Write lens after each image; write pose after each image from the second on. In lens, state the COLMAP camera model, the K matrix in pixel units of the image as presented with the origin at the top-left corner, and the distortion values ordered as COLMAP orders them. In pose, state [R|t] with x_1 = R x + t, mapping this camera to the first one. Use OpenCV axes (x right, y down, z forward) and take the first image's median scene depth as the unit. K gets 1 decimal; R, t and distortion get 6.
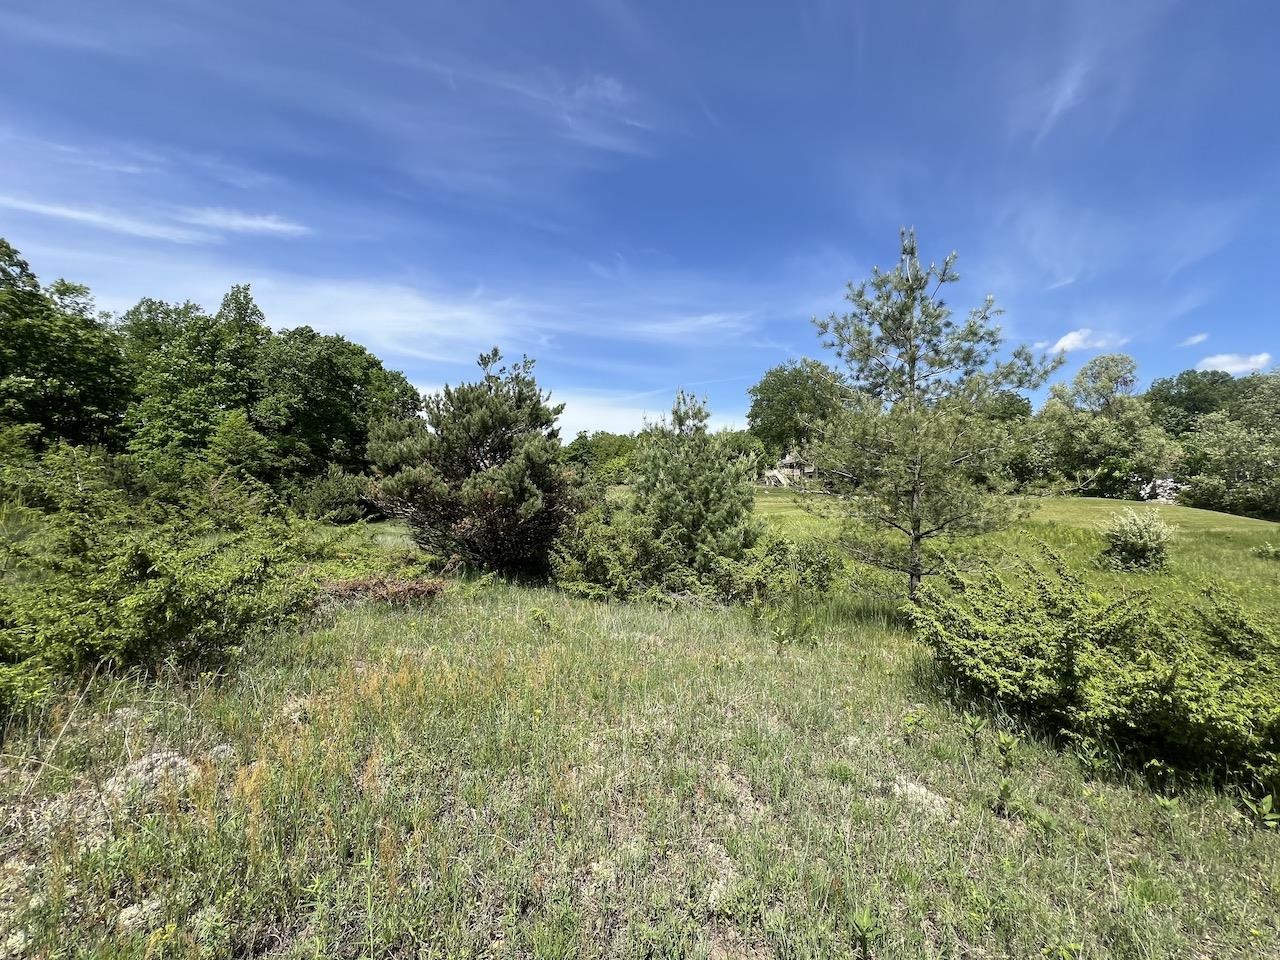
lens RADIAL K [[512.1, 0, 638.5], [0, 512.1, 474.1], [0, 0, 1]] dist [-0.005431, 0.001368]
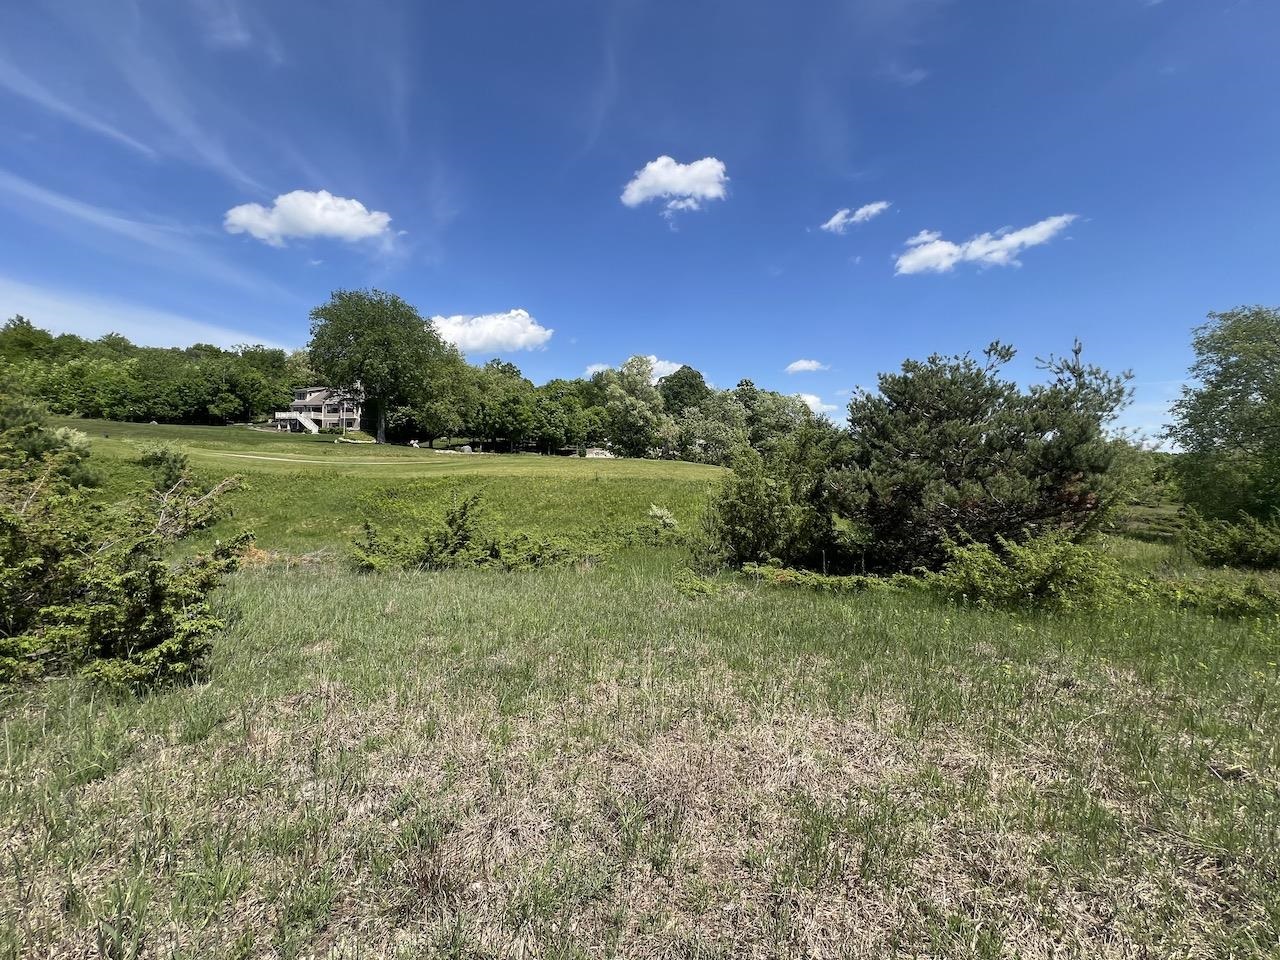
lens RADIAL K [[512.1, 0, 639.7], [0, 512.1, 466.4], [0, 0, 1]] dist [-0.005431, 0.001368]
pose [[0.538298, -0.002775, 0.842750, -0.682965], [-0.071981, 0.996189, 0.049257, -0.004395], [-0.839675, -0.087177, 0.536047, 0.510379]]
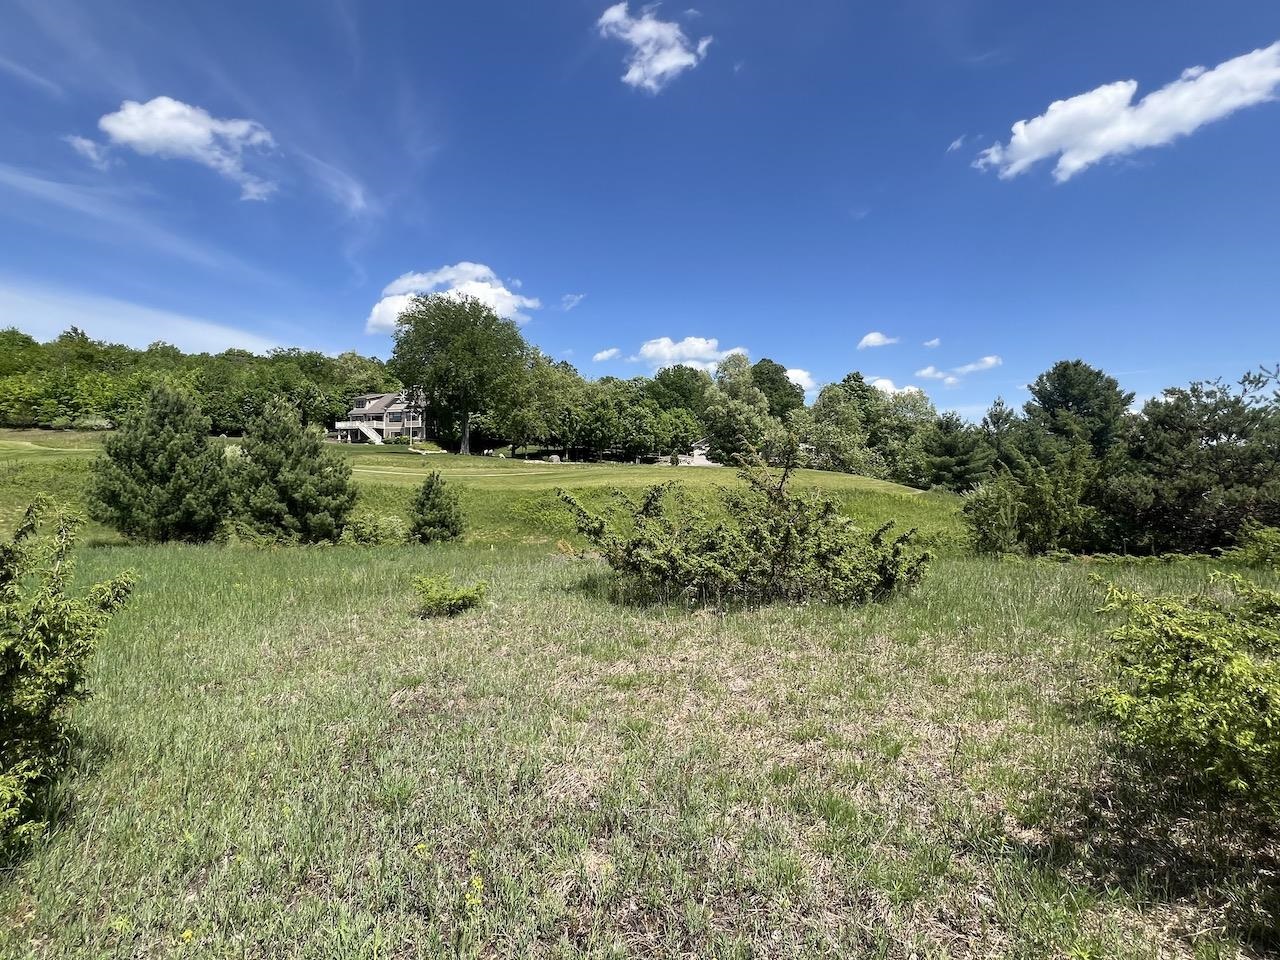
lens RADIAL K [[600.0, 0, 639.2], [0, 600.0, 485.3], [0, 0, 1]] dist [-0.005297, -0.001425]
pose [[0.601053, -0.024555, 0.798832, -1.088972], [-0.055440, 0.995839, 0.072325, -0.002126], [-0.797284, -0.087758, 0.597191, 0.641000]]
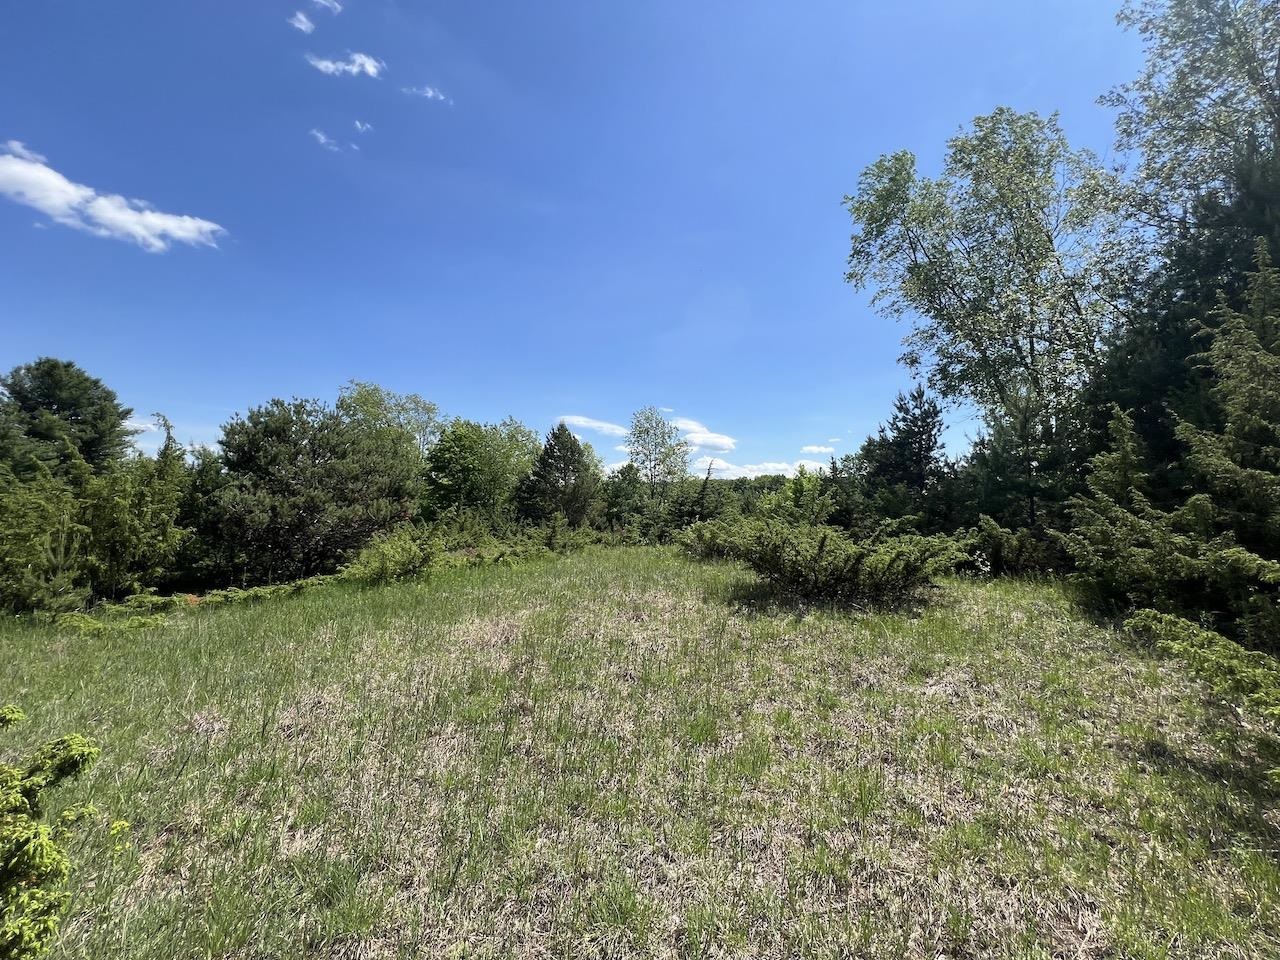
lens RADIAL K [[505.0, 0, 638.7], [0, 505.0, 478.8], [0, 0, 1]] dist [-0.007758, -0.000278]
pose [[-0.761700, -0.000562, 0.647930, -0.806989], [-0.091687, 0.990030, -0.106928, 0.011448], [-0.641410, -0.140854, -0.754157, 0.726927]]
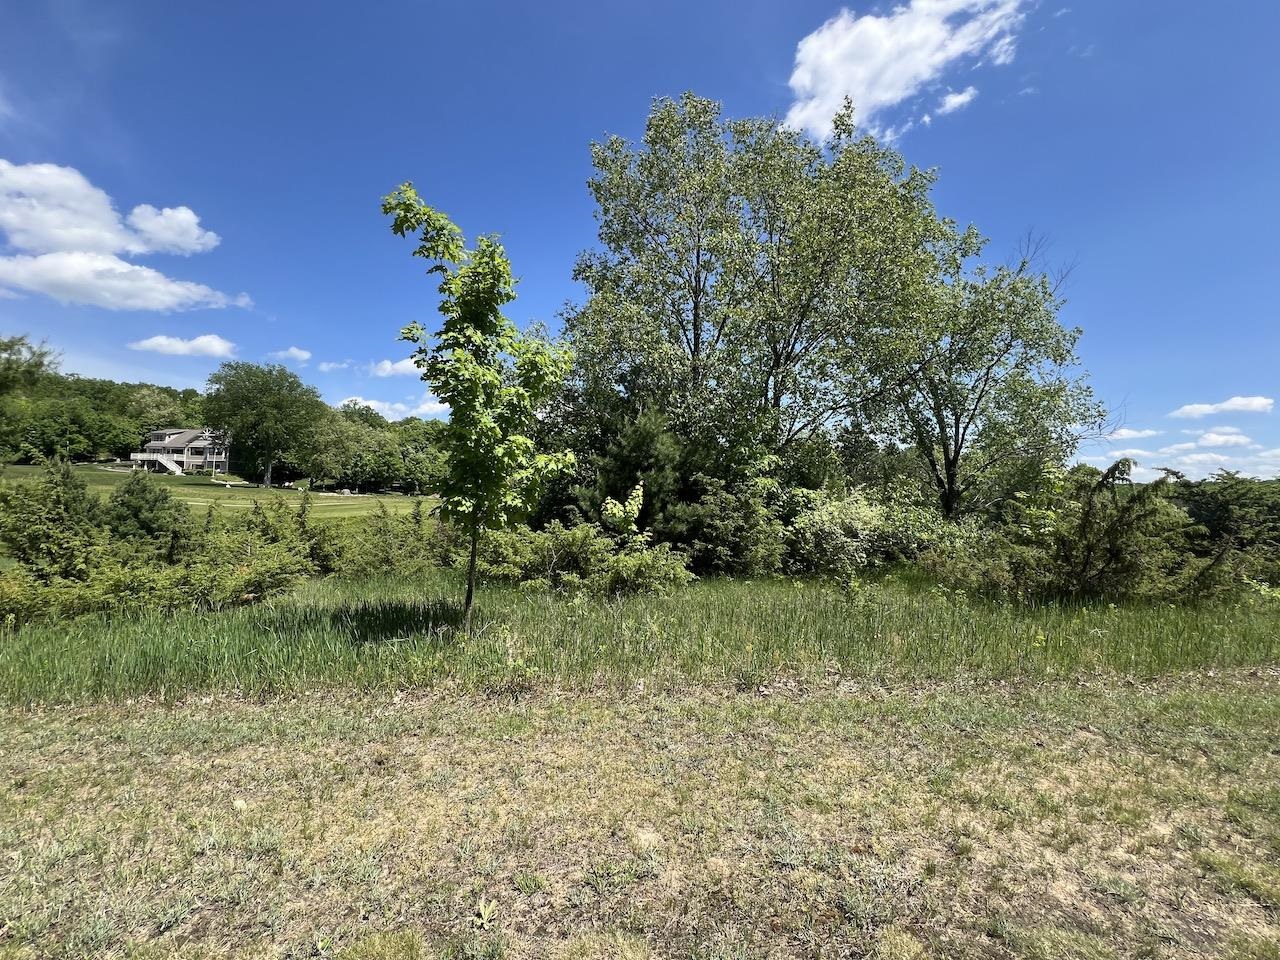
lens RADIAL K [[529.1, 0, 638.9], [0, 529.1, 473.1], [0, 0, 1]] dist [0.003691, 0.000127]
pose [[0.309745, 0.033997, 0.950212, -1.825530], [-0.078101, 0.996893, -0.010208, -0.162755], [-0.947607, -0.071051, 0.311438, -0.324565]]
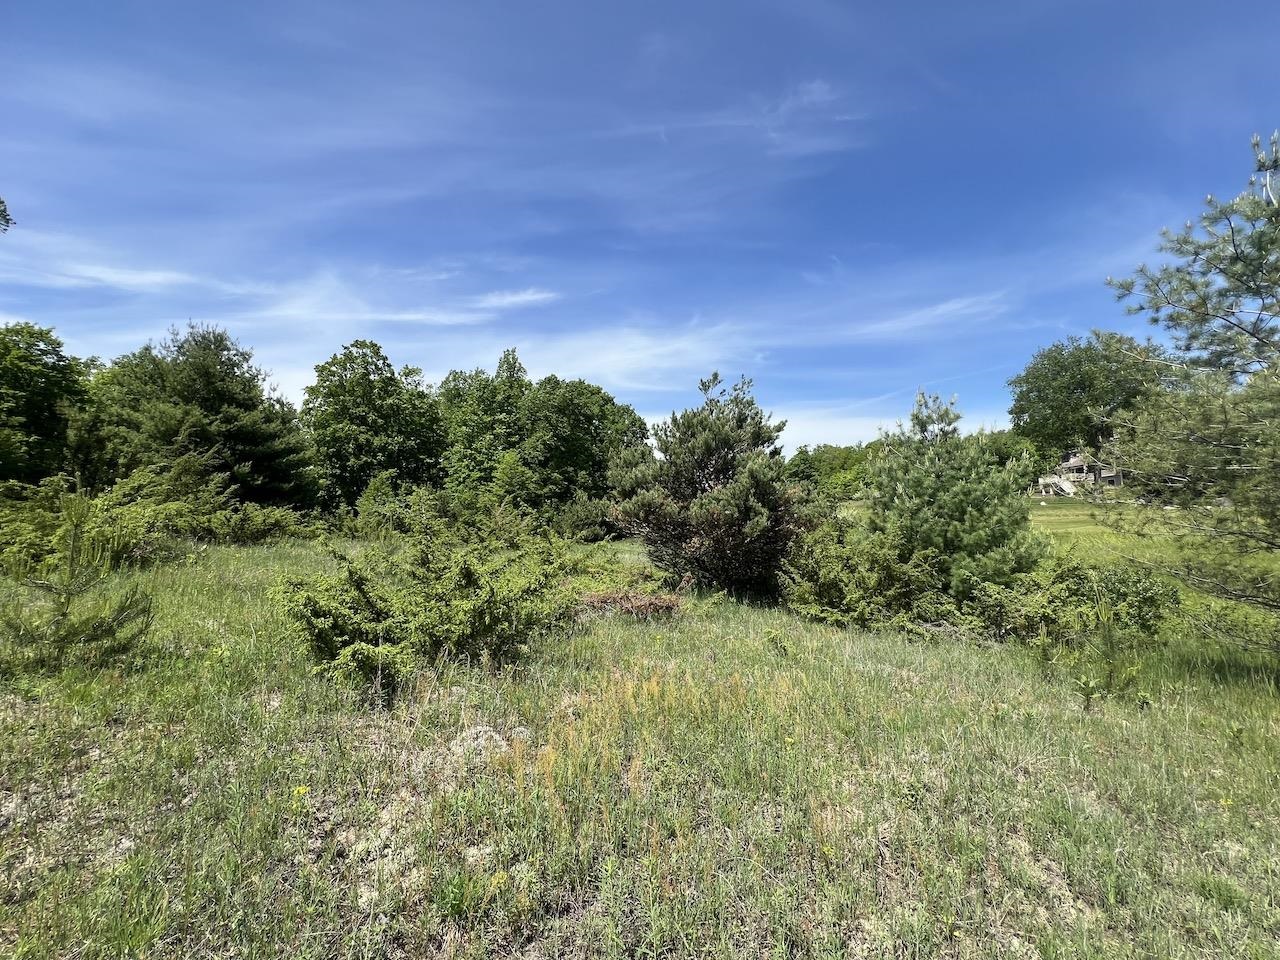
lens RADIAL K [[512.1, 0, 637.9], [0, 512.1, 474.0], [0, 0, 1]] dist [-0.005431, 0.001368]
pose [[0.911269, -0.053069, -0.408377, -0.008837], [0.038266, 0.998283, -0.044340, -0.001537], [0.410029, 0.024779, 0.911736, -0.002859]]
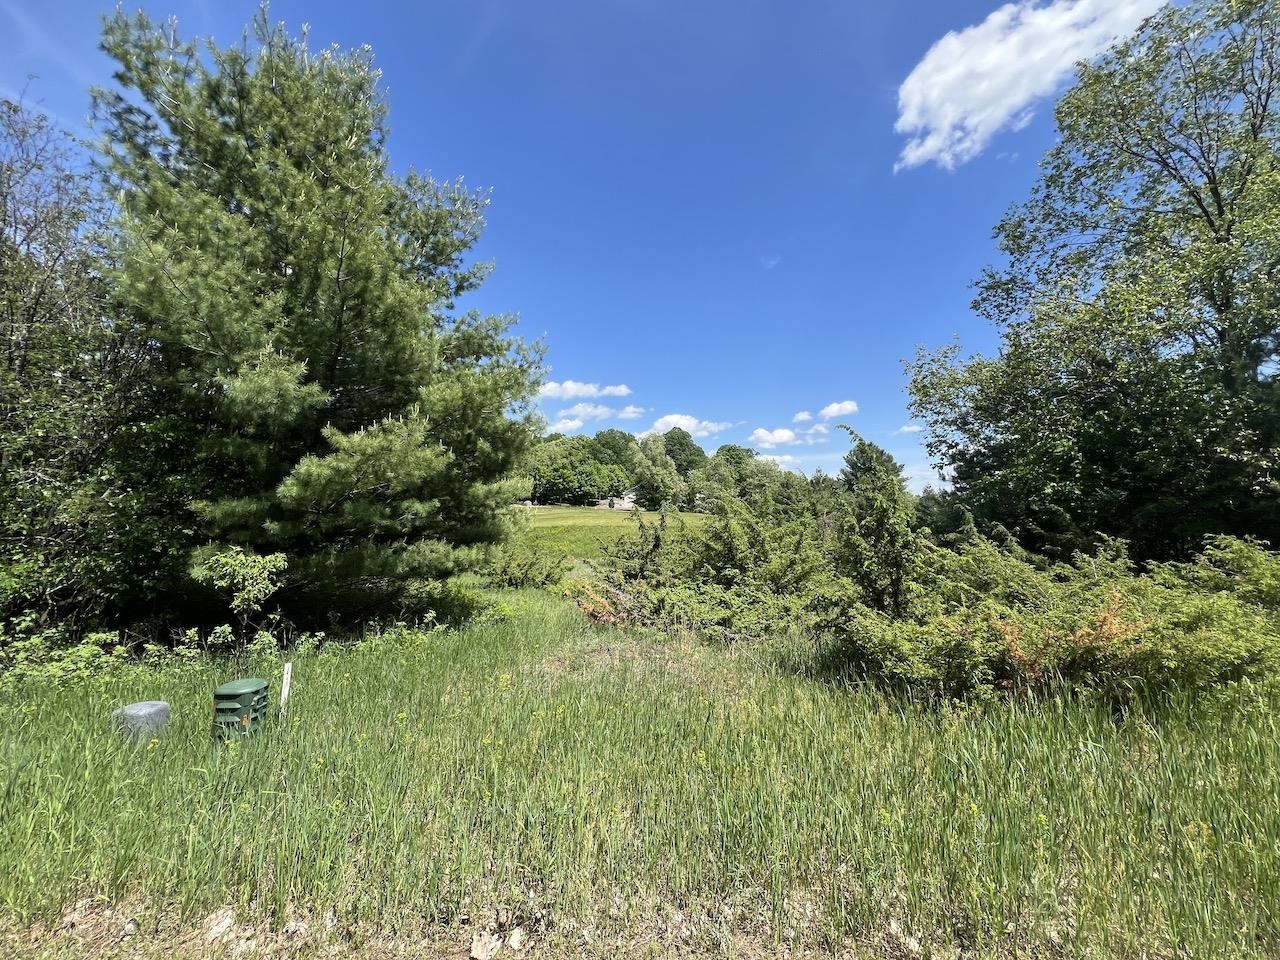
lens RADIAL K [[505.0, 0, 637.4], [0, 505.0, 470.2], [0, 0, 1]] dist [-0.007758, -0.000278]
pose [[0.497360, 0.057564, 0.865633, -1.795079], [-0.067299, 0.997350, -0.027656, -0.100683], [-0.864930, -0.044501, 0.499915, 0.259857]]
